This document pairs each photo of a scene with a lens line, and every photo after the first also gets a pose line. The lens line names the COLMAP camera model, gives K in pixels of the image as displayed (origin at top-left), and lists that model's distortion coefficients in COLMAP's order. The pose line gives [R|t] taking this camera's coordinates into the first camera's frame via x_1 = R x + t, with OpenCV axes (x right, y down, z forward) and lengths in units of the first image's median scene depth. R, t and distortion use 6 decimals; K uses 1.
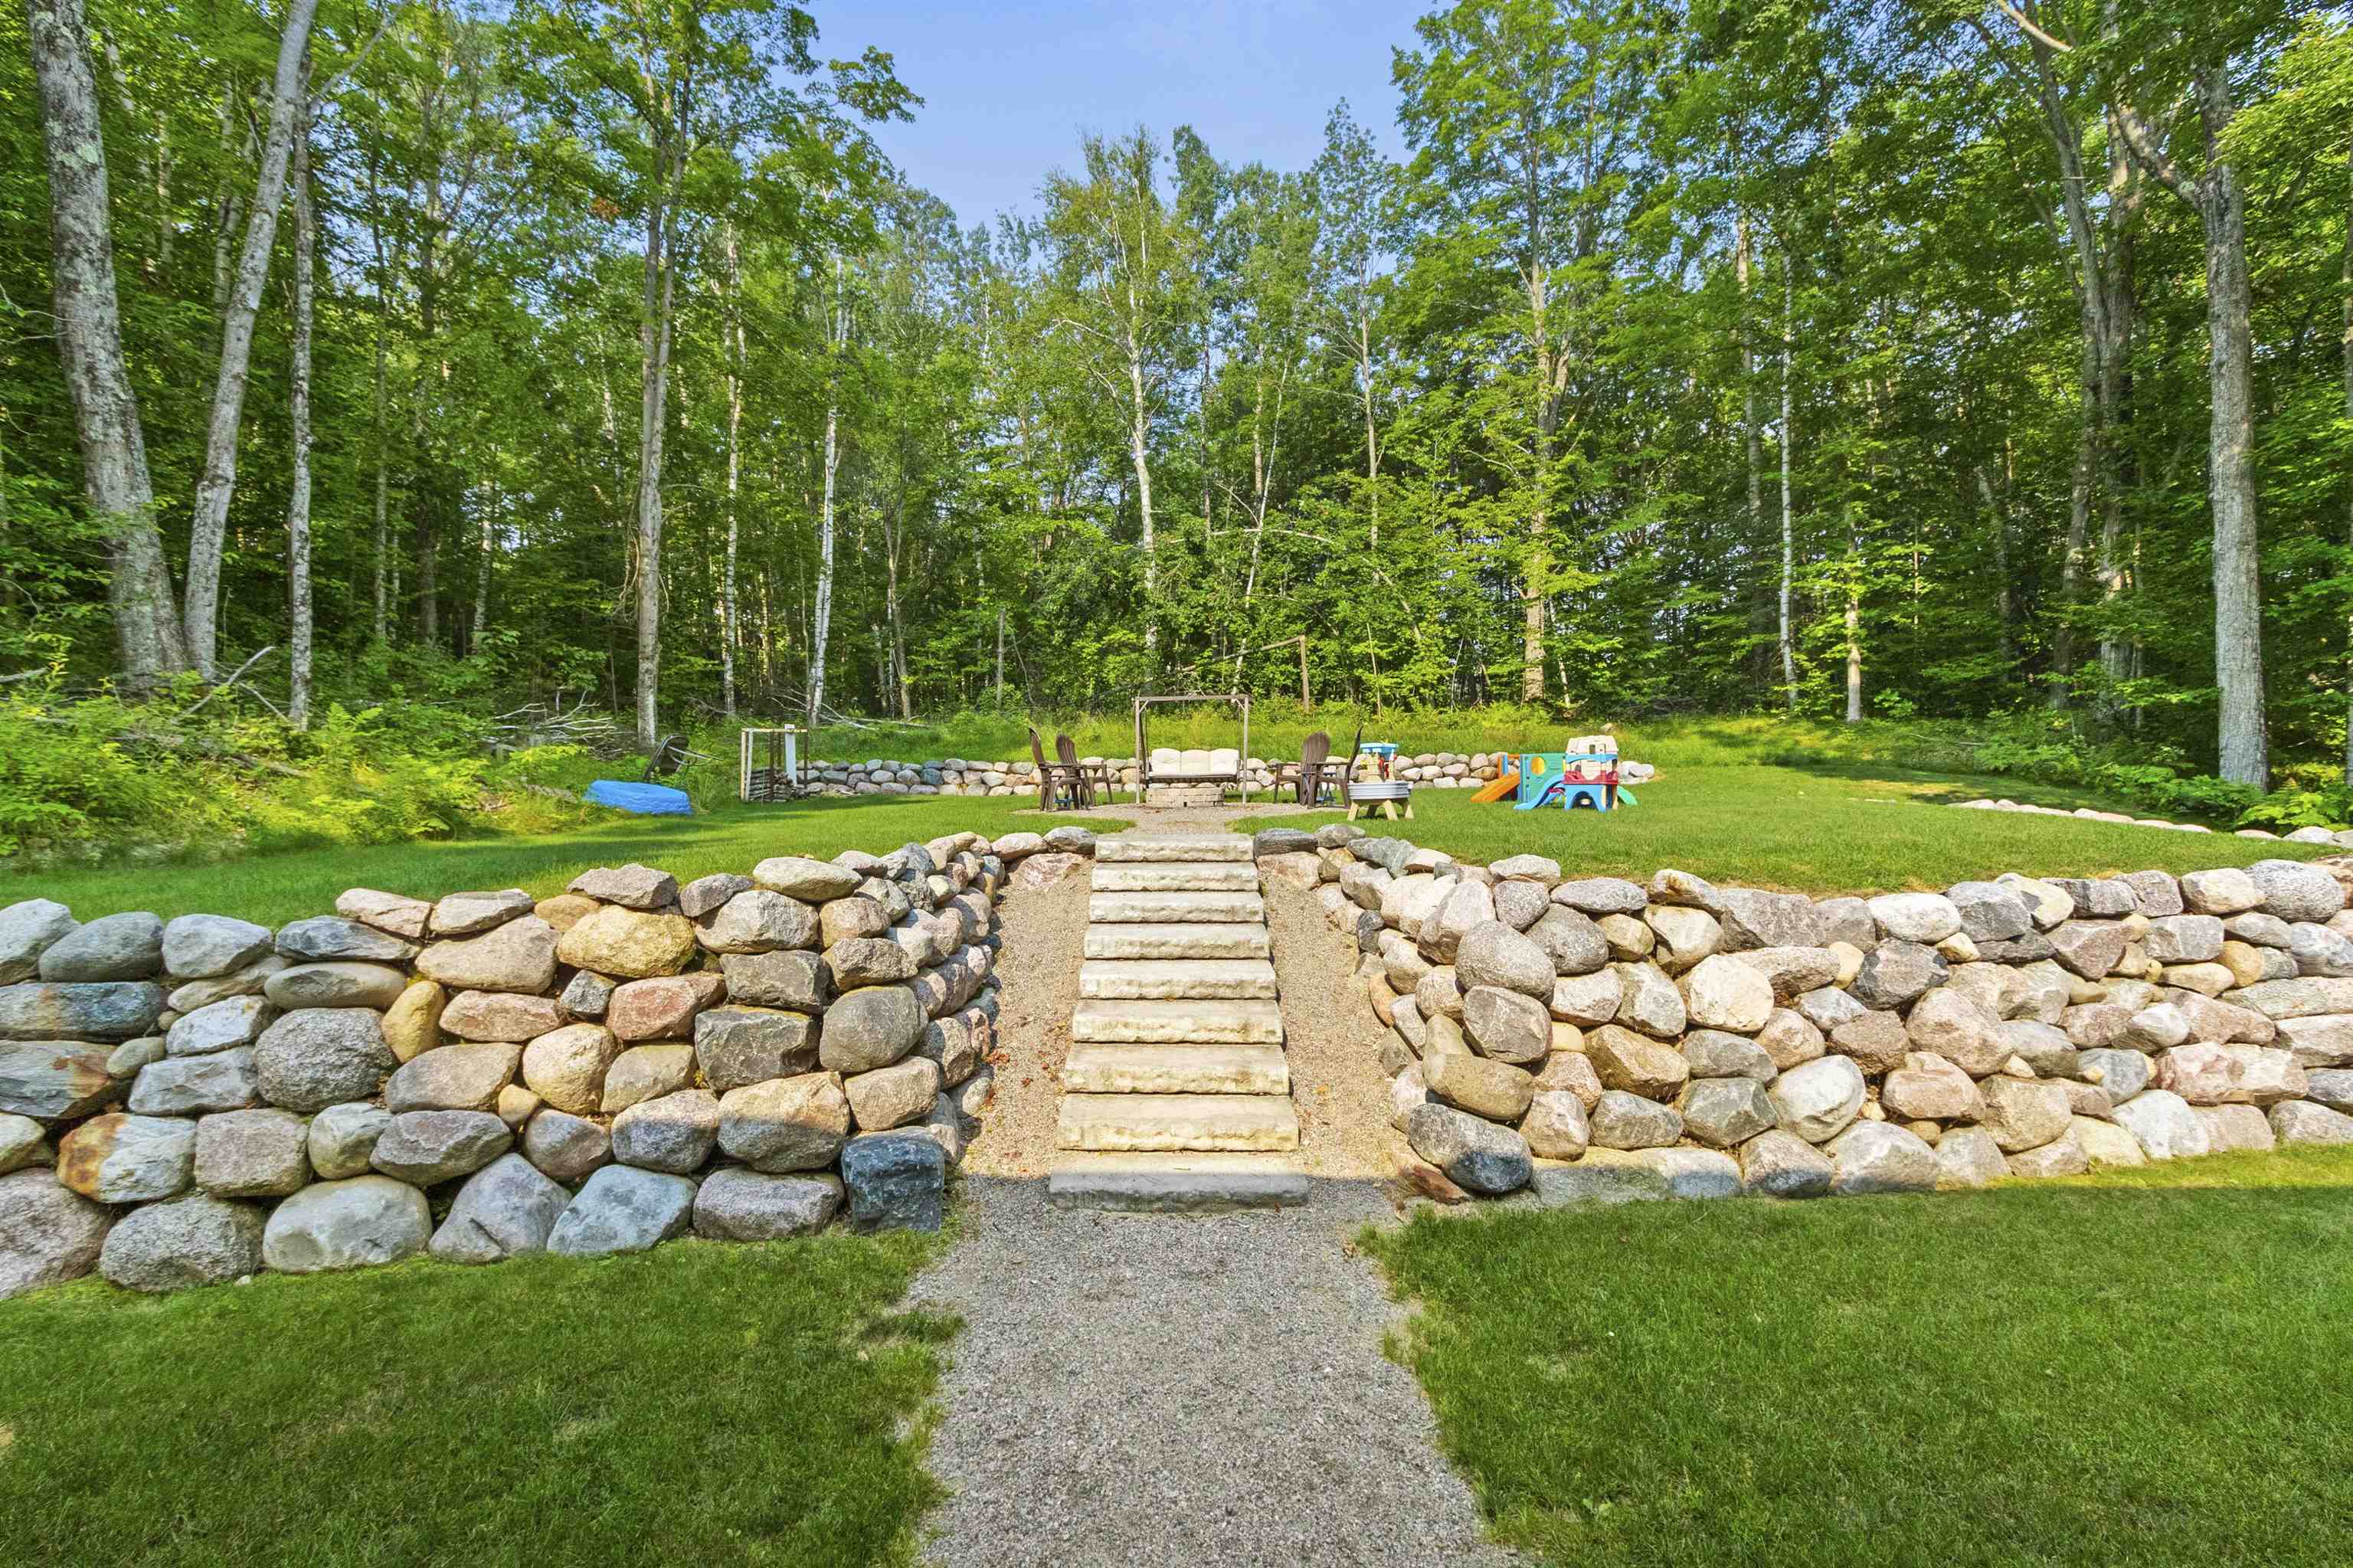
lens RADIAL K [[1095.9, 0, 1176.5], [0, 1095.9, 784.0], [0, 0, 1]] dist [-0.001714, -0.000157]
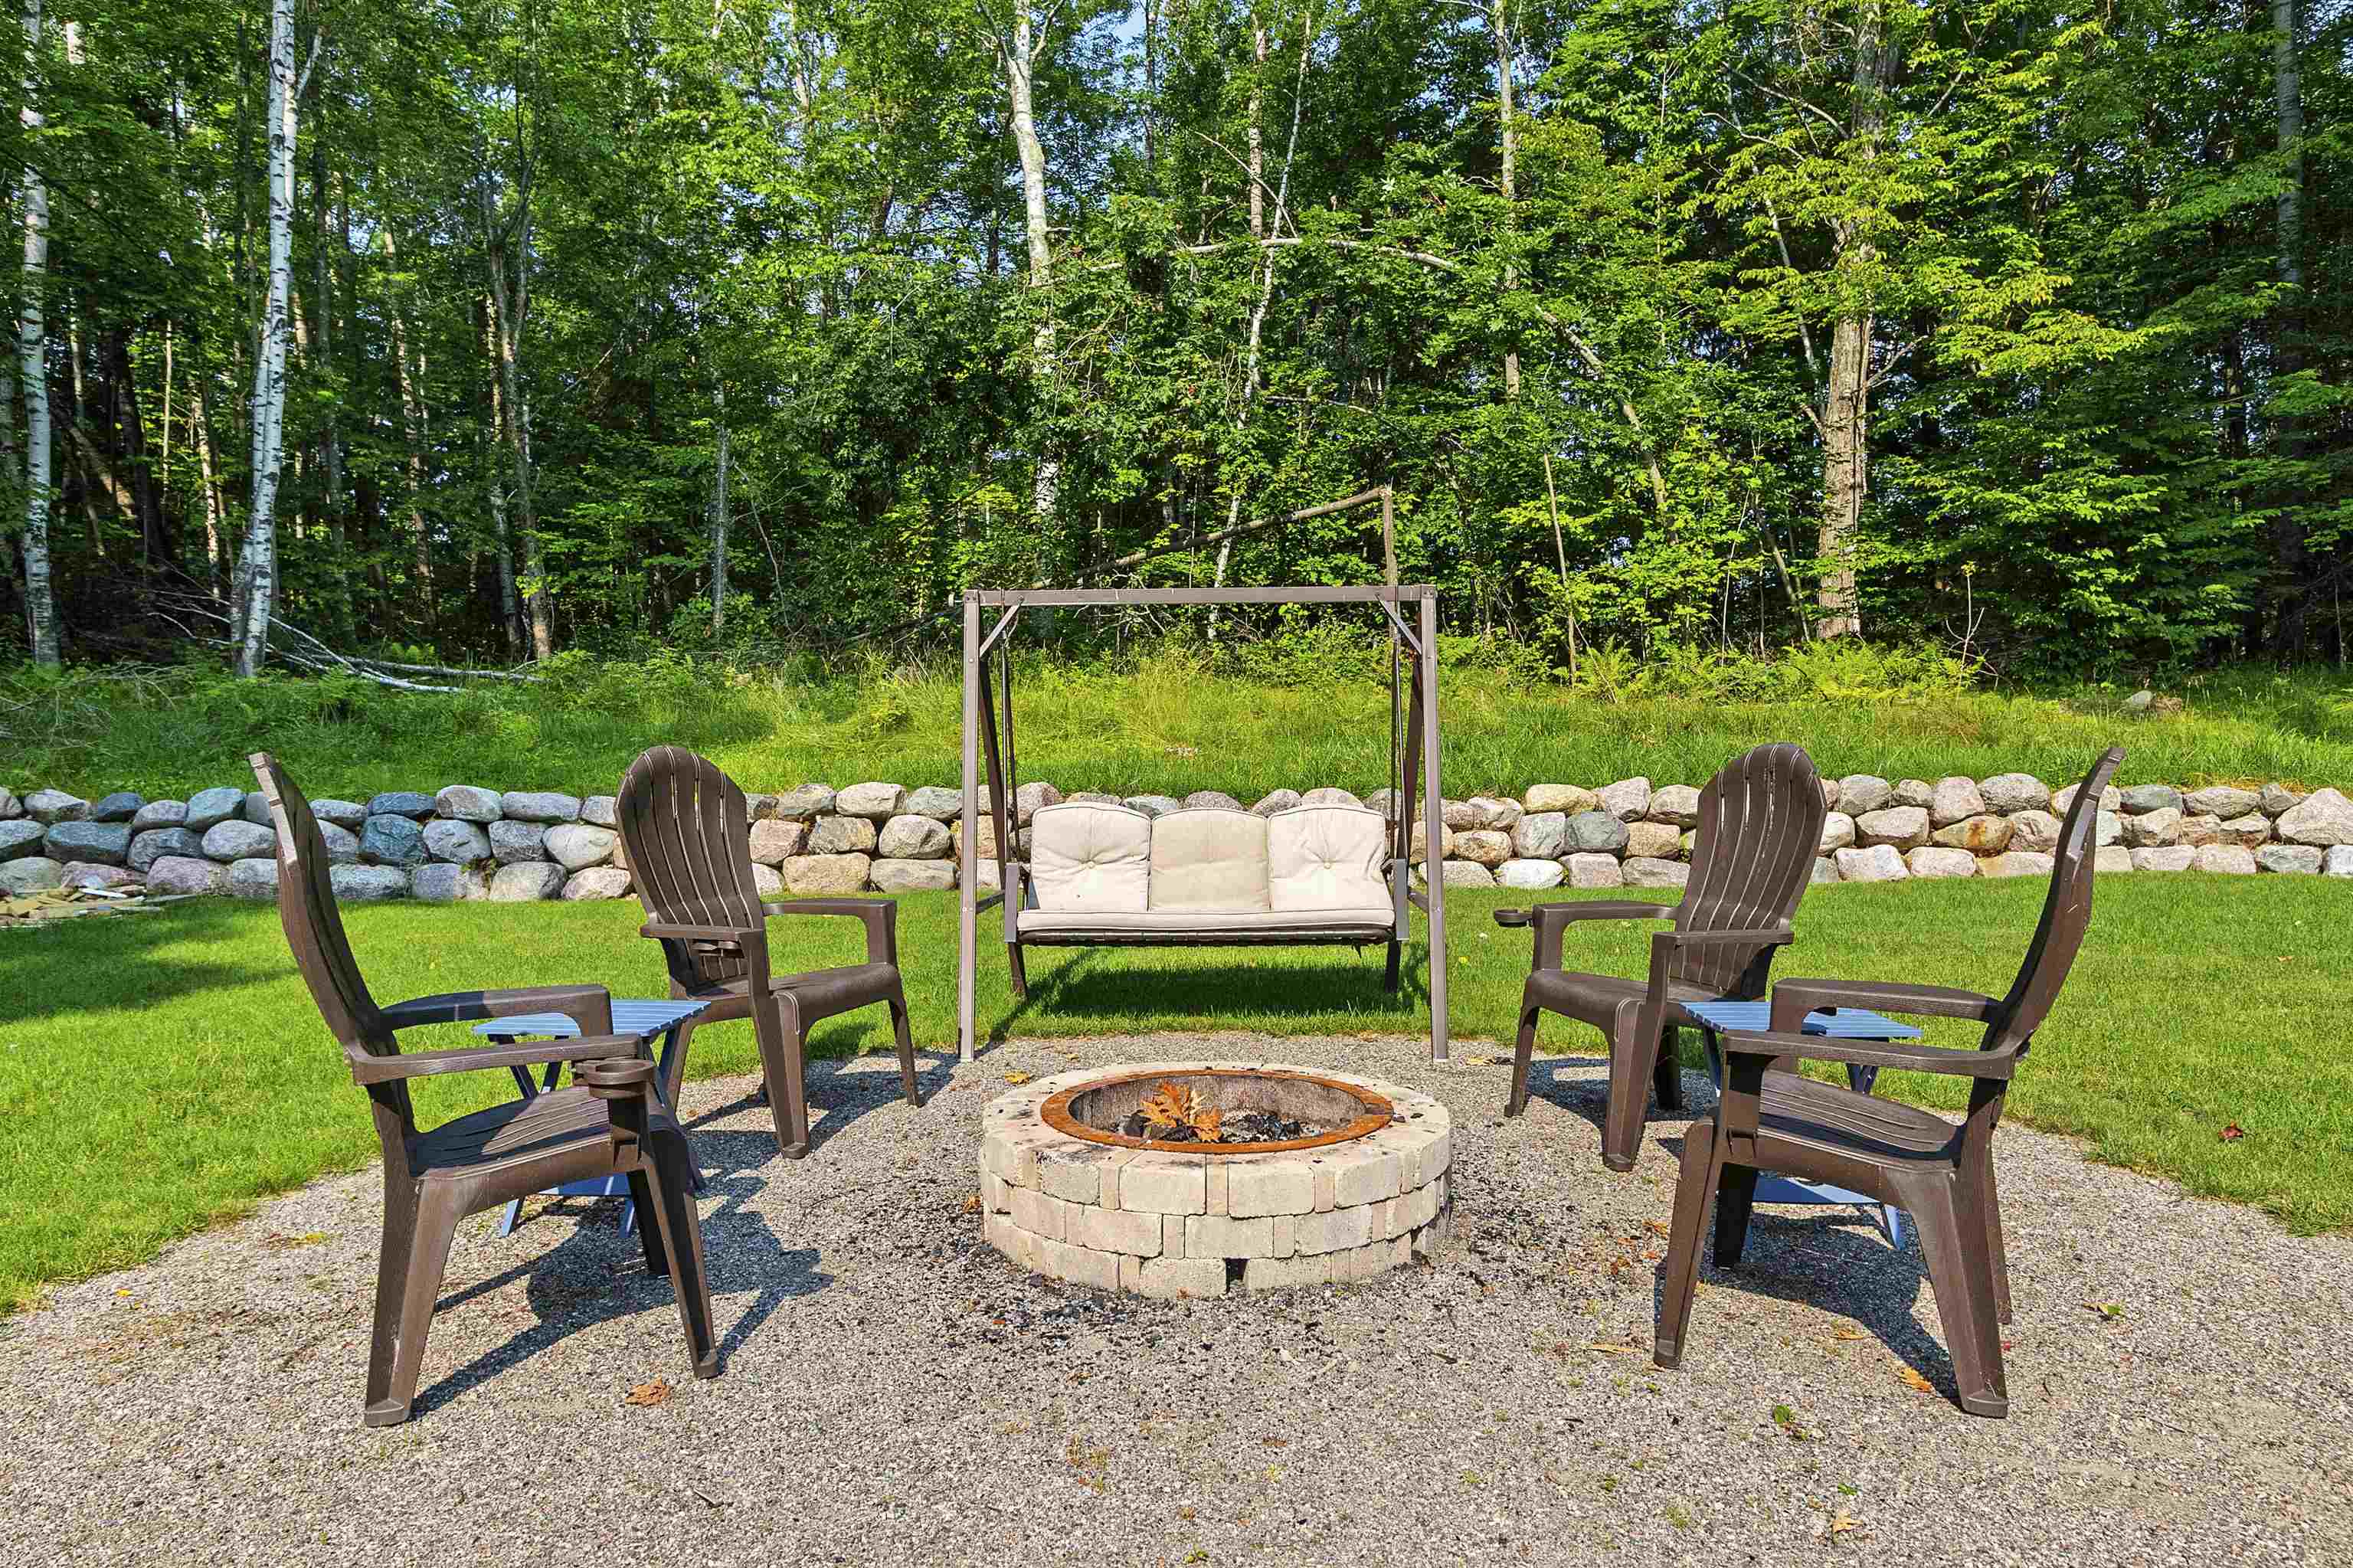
lens RADIAL K [[1467.1, 0, 1176.5], [0, 1467.1, 784.0], [0, 0, 1]] dist [0.001379, 0.000227]
pose [[0.998130, 0.003226, 0.061049, -0.006325], [-0.004389, 0.999811, 0.018928, -0.026735], [-0.060977, -0.019161, 0.997955, 0.424792]]
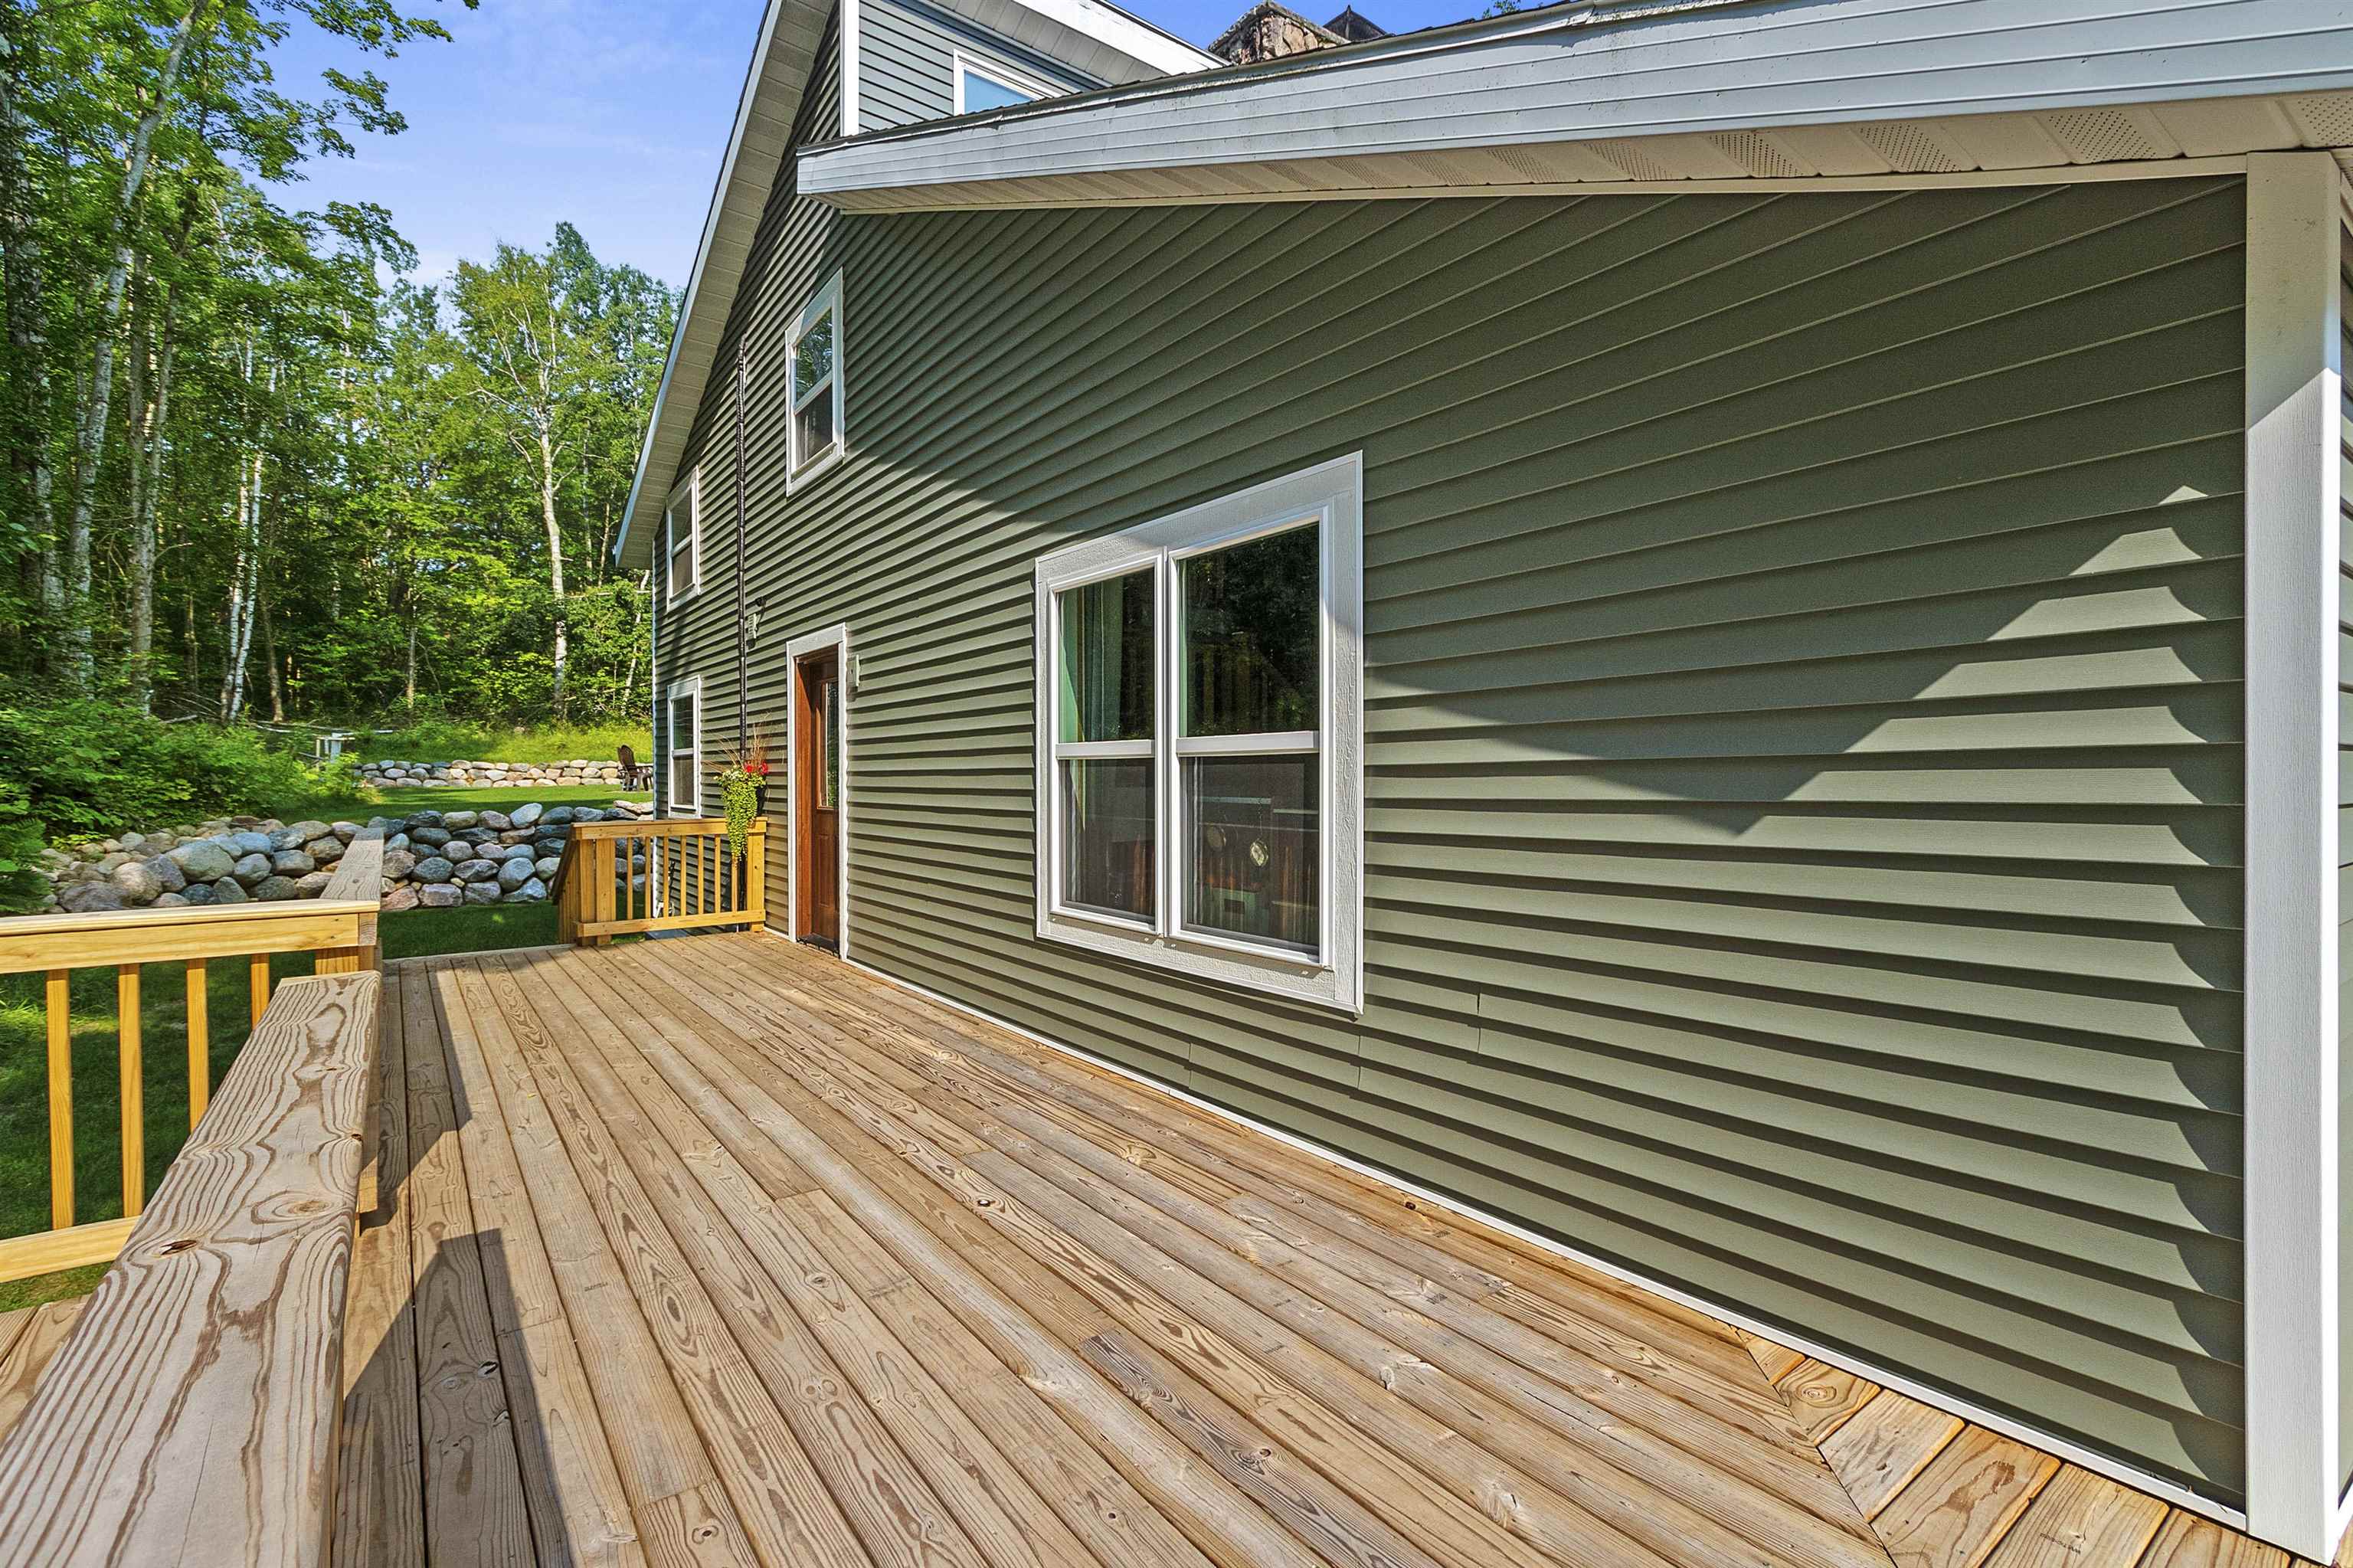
lens RADIAL K [[1095.9, 0, 1176.5], [0, 1095.9, 784.0], [0, 0, 1]] dist [-0.001714, -0.000157]
pose [[0.800651, -0.003931, 0.599117, -0.243185], [0.005392, 0.999985, -0.000646, 0.008969], [-0.599106, 0.003748, 0.800661, -0.460331]]
